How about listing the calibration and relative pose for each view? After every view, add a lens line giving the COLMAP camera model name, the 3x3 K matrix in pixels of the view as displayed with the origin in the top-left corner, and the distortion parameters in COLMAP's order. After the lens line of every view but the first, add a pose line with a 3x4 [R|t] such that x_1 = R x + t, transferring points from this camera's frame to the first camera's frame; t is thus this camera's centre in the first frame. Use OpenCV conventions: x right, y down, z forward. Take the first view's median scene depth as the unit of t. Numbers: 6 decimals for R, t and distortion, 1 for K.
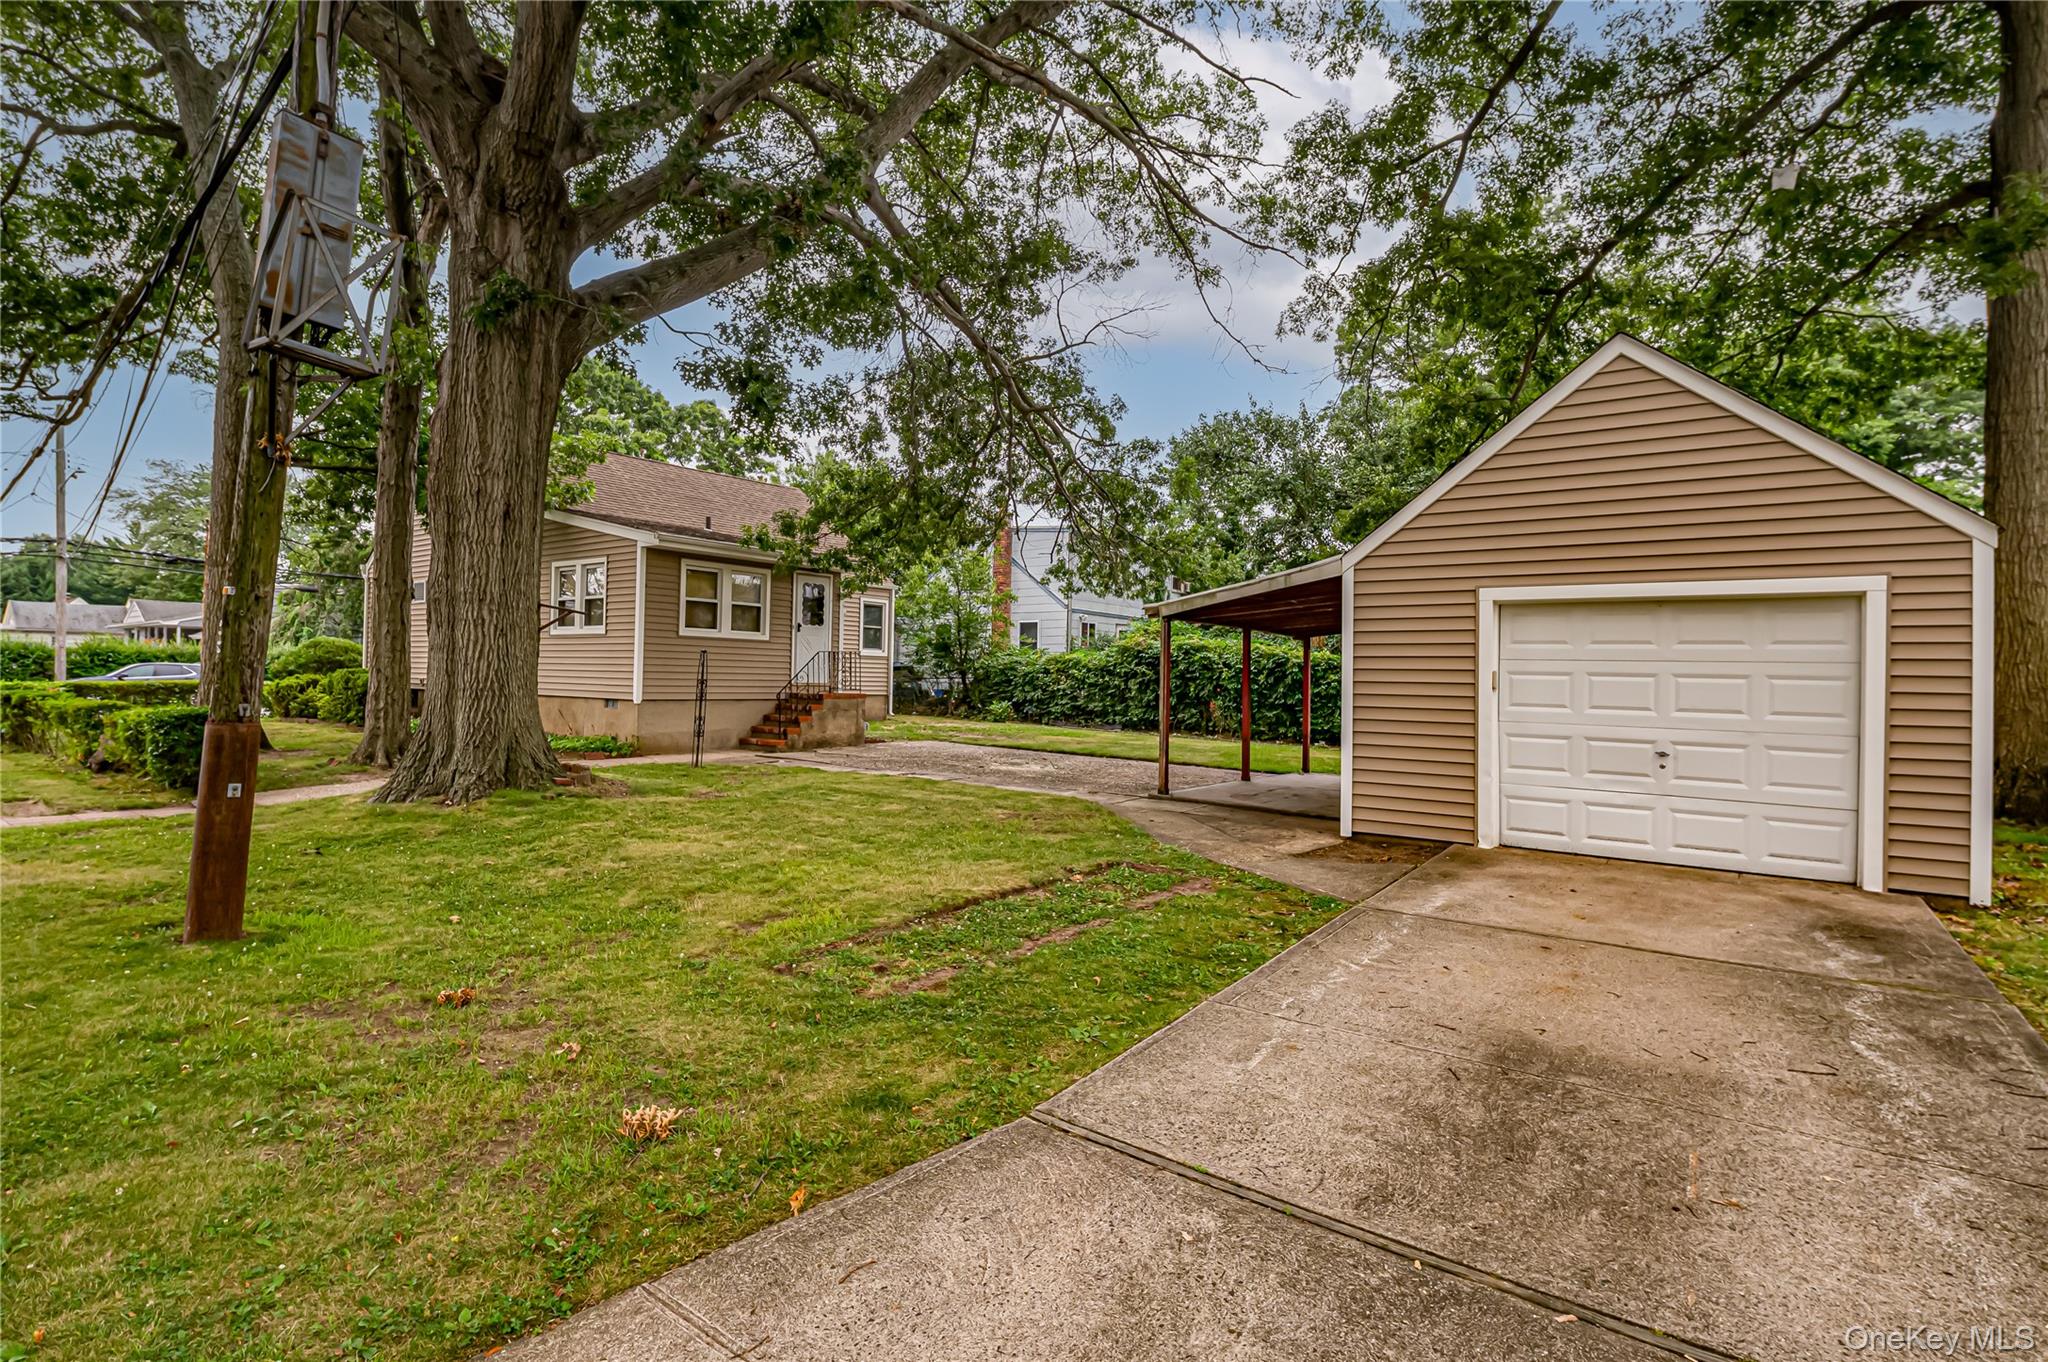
lens RADIAL K [[989.8, 0, 1026.7], [0, 989.8, 684.7], [0, 0, 1]] dist [0.001645, 0.000207]
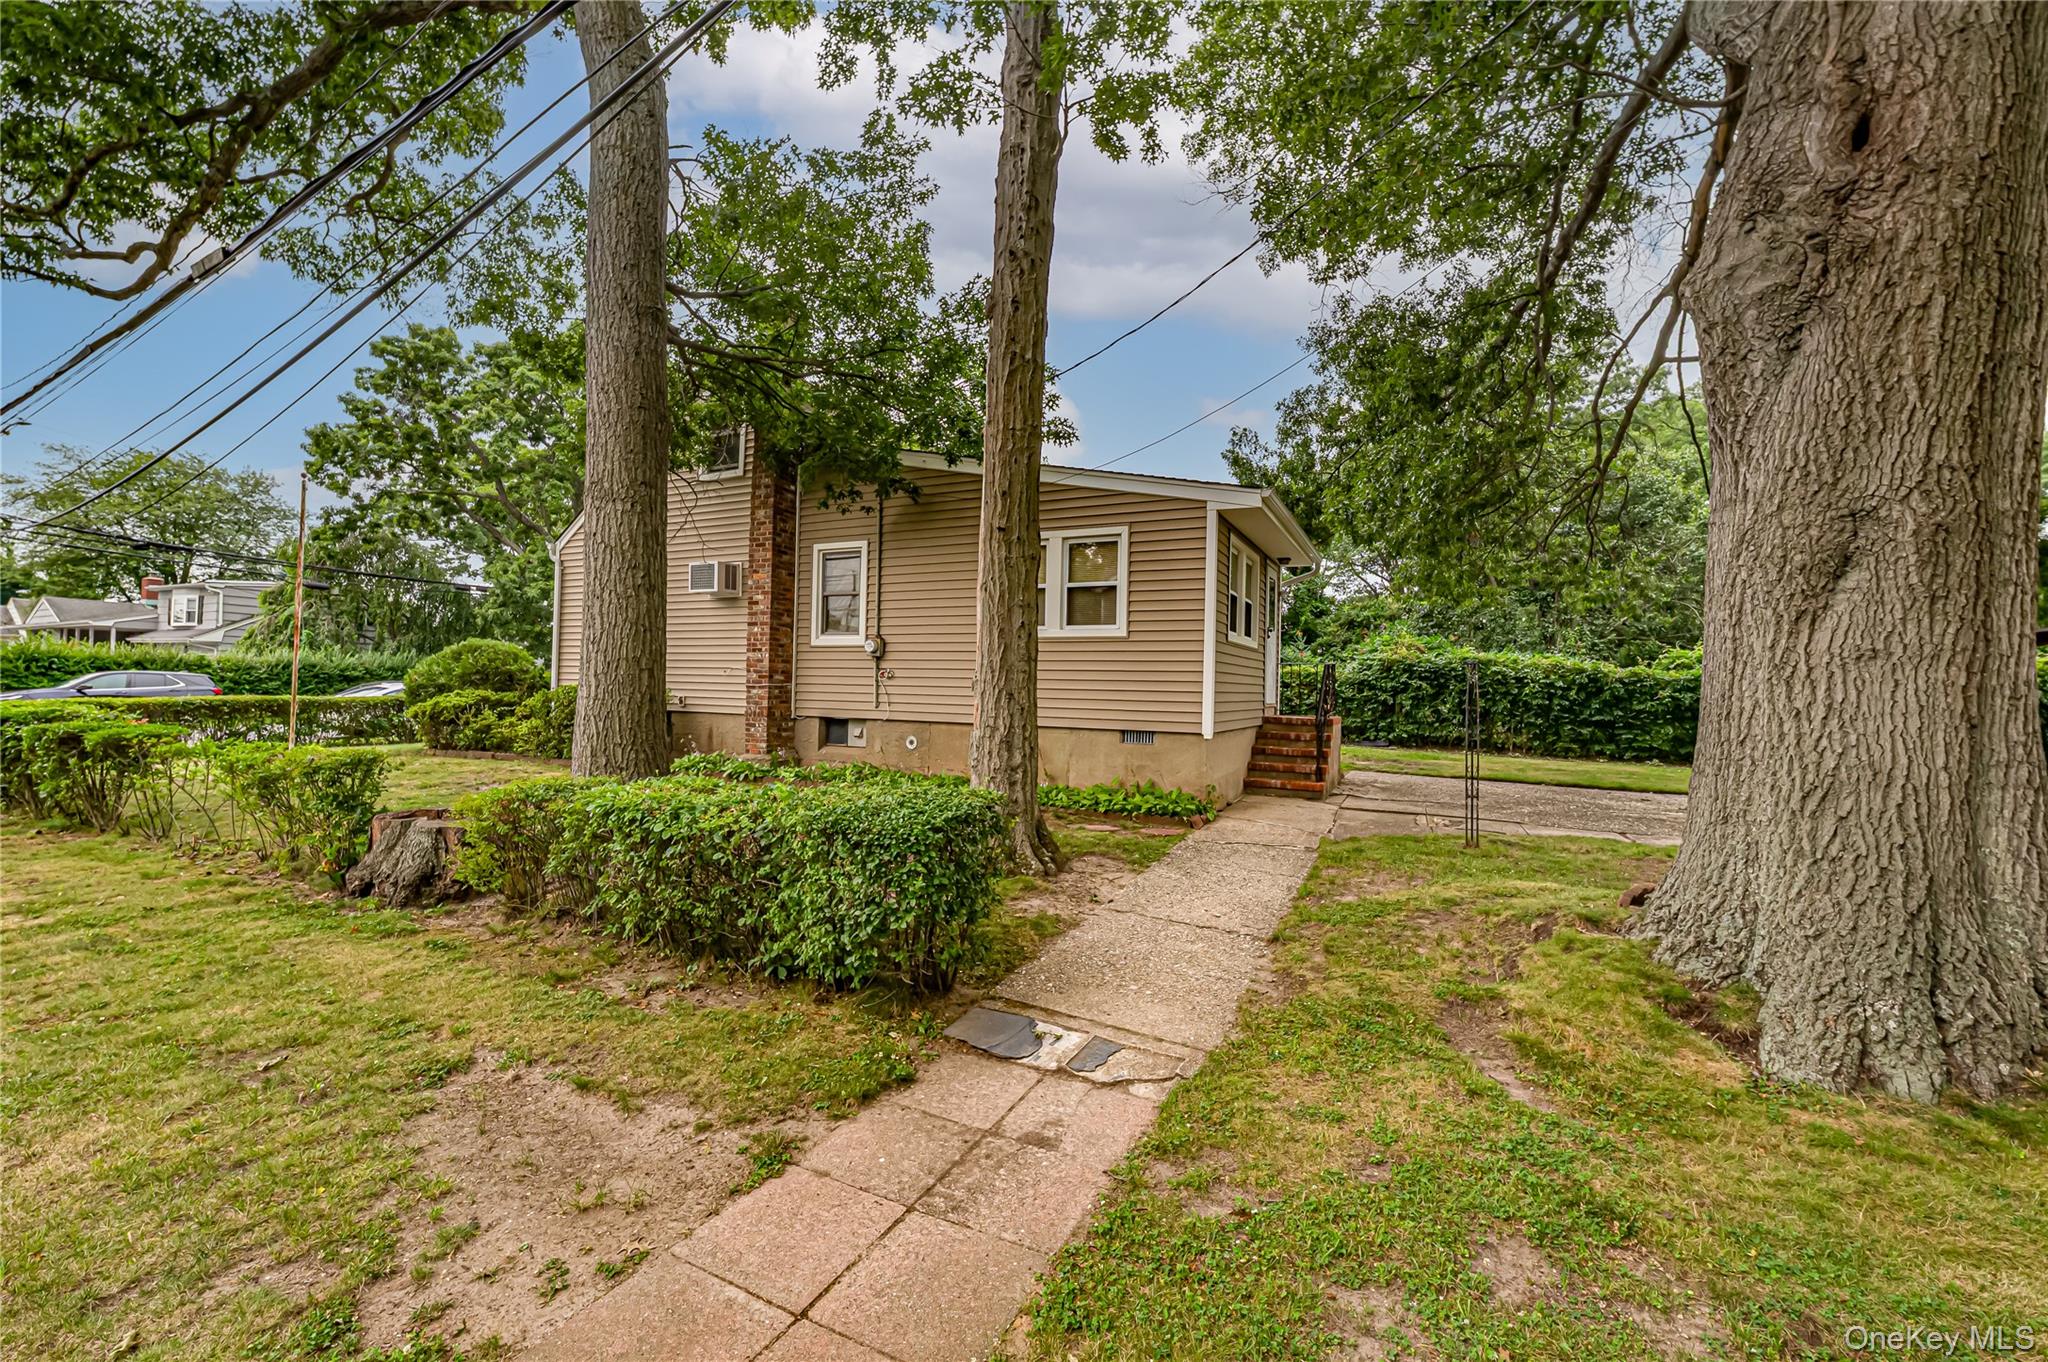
lens RADIAL K [[797.3, 0, 1036.8], [0, 797.3, 668.9], [0, 0, 1]] dist [-0.003087, -0.000570]
pose [[0.978739, 0.005507, 0.205037, -0.405003], [-0.000095, 0.999652, -0.026397, -0.009545], [-0.205111, 0.025816, 0.978398, 0.316792]]
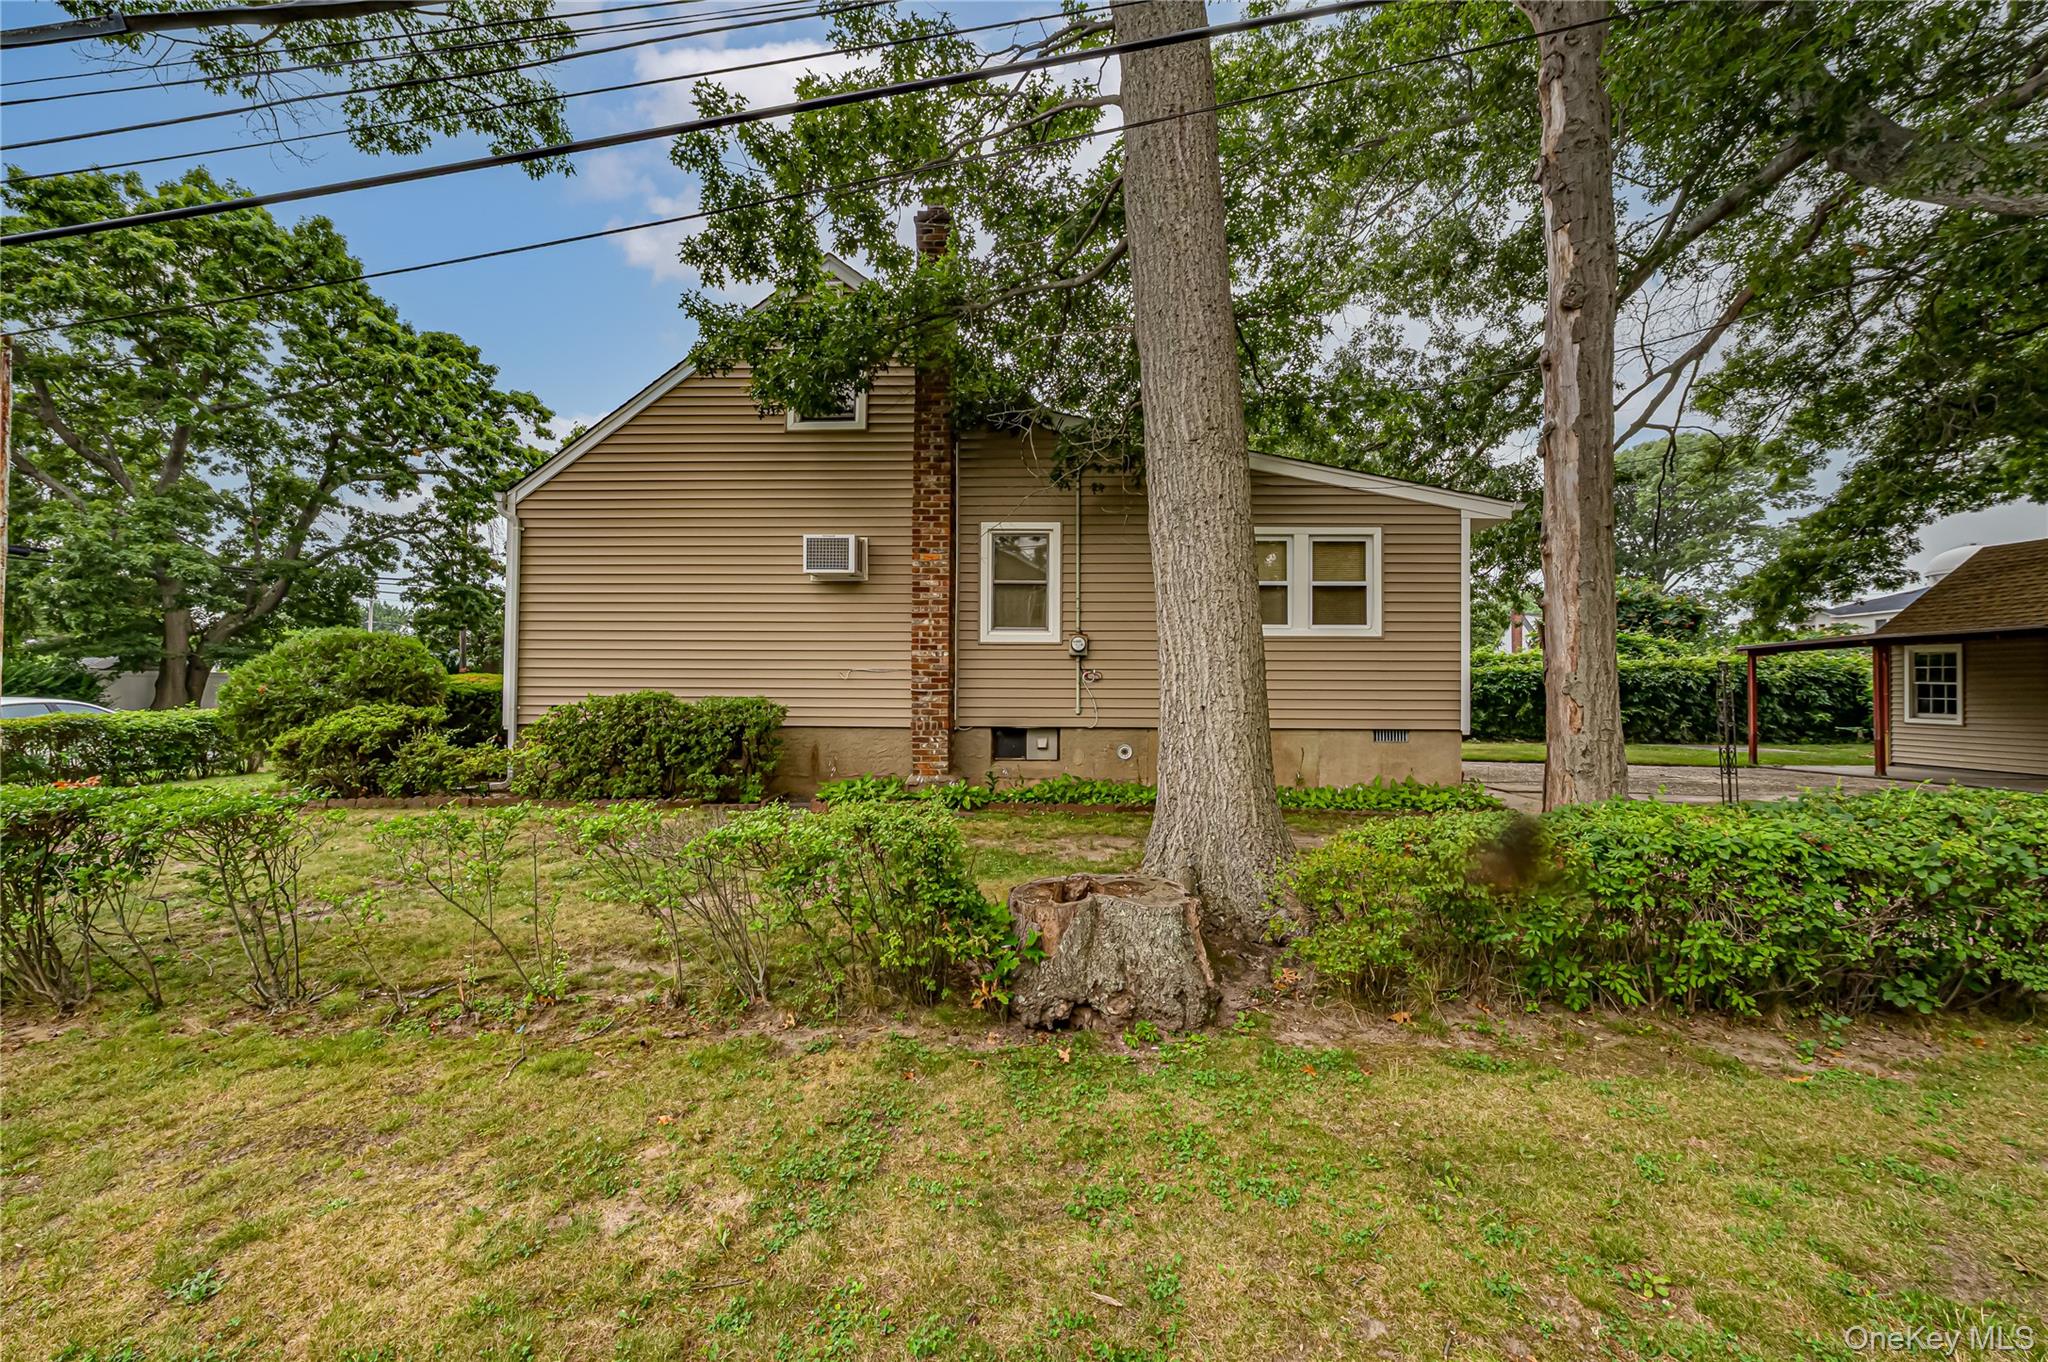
lens RADIAL K [[797.3, 0, 1026.5], [0, 797.3, 671.2], [0, 0, 1]] dist [-0.003087, -0.000570]
pose [[0.810720, -0.000931, 0.585433, -0.644861], [0.014309, 0.999732, -0.018226, -0.013879], [-0.585259, 0.023153, 0.810516, 0.465978]]
